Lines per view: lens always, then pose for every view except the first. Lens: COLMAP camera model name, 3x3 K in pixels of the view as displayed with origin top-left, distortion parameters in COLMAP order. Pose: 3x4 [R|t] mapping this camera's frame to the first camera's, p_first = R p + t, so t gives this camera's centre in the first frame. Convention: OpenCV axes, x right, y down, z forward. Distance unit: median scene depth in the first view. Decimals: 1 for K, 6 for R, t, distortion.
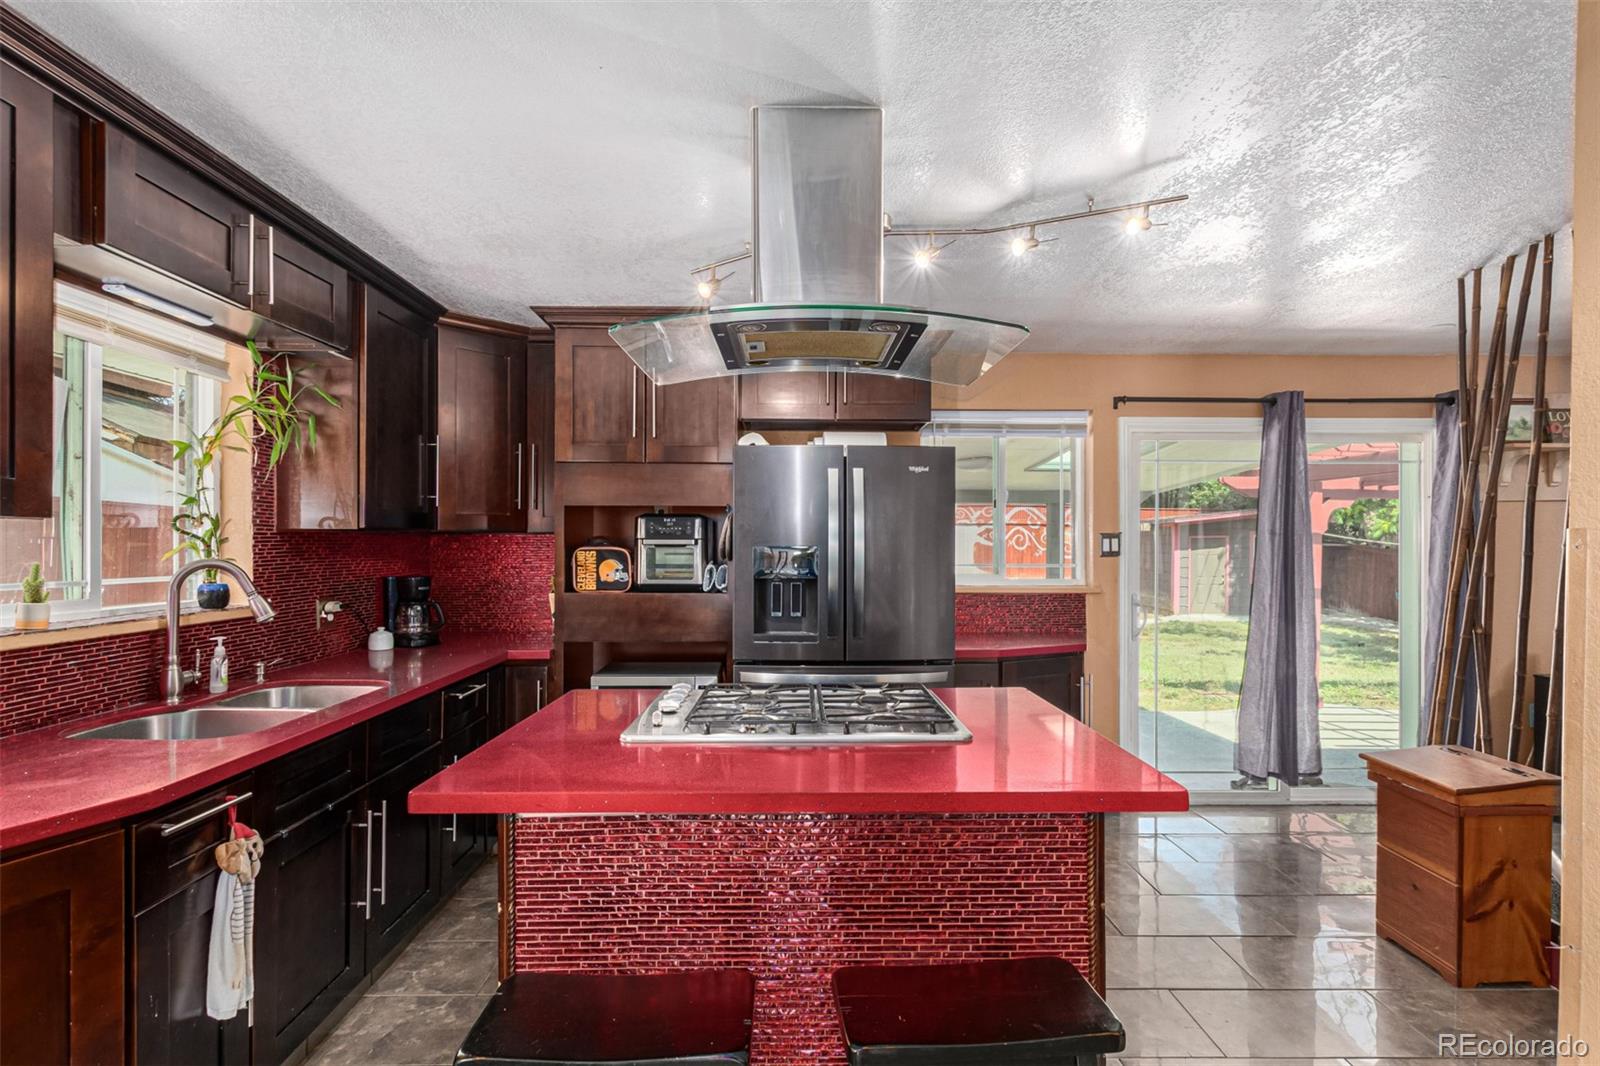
lens RADIAL K [[739.1, 0, 802.9], [0, 739.1, 536.0], [0, 0, 1]] dist [0.004044, -0.000377]
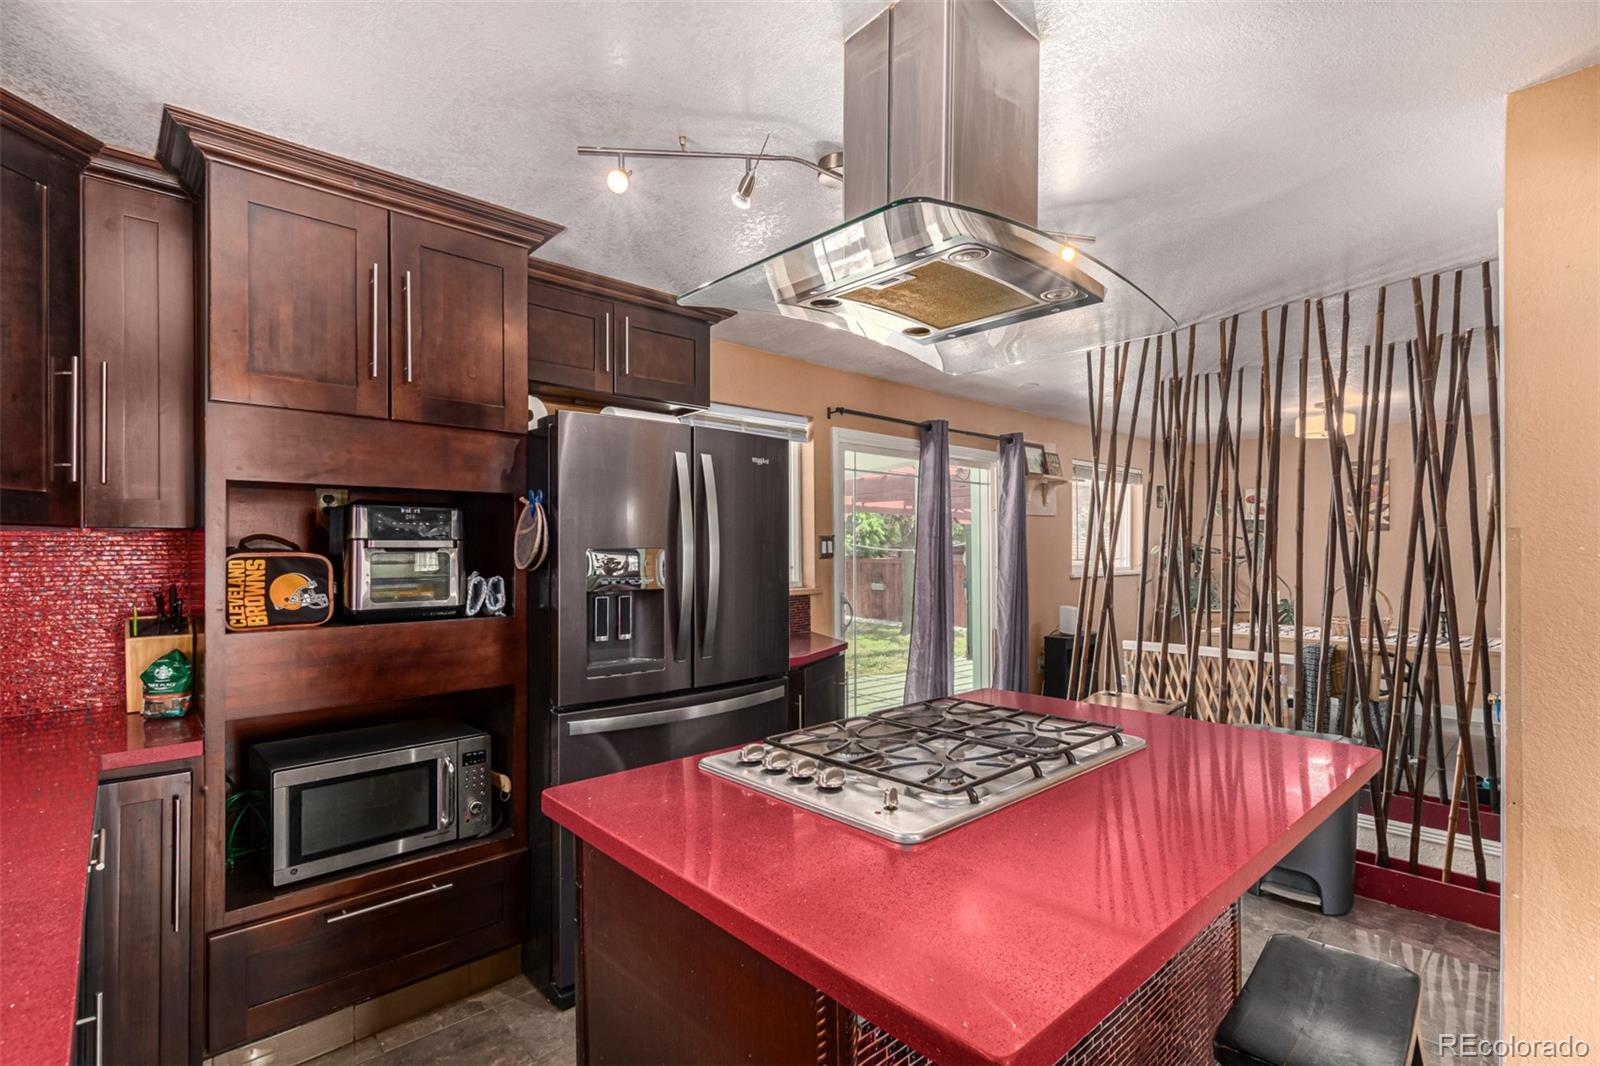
lens RADIAL K [[739.1, 0, 799.5], [0, 739.1, 543.8], [0, 0, 1]] dist [0.004044, -0.000377]
pose [[0.752975, -0.000062, 0.658050, -0.347617], [-0.000711, 0.999999, 0.000908, 0.006834], [-0.658049, -0.001152, 0.752974, 0.270252]]
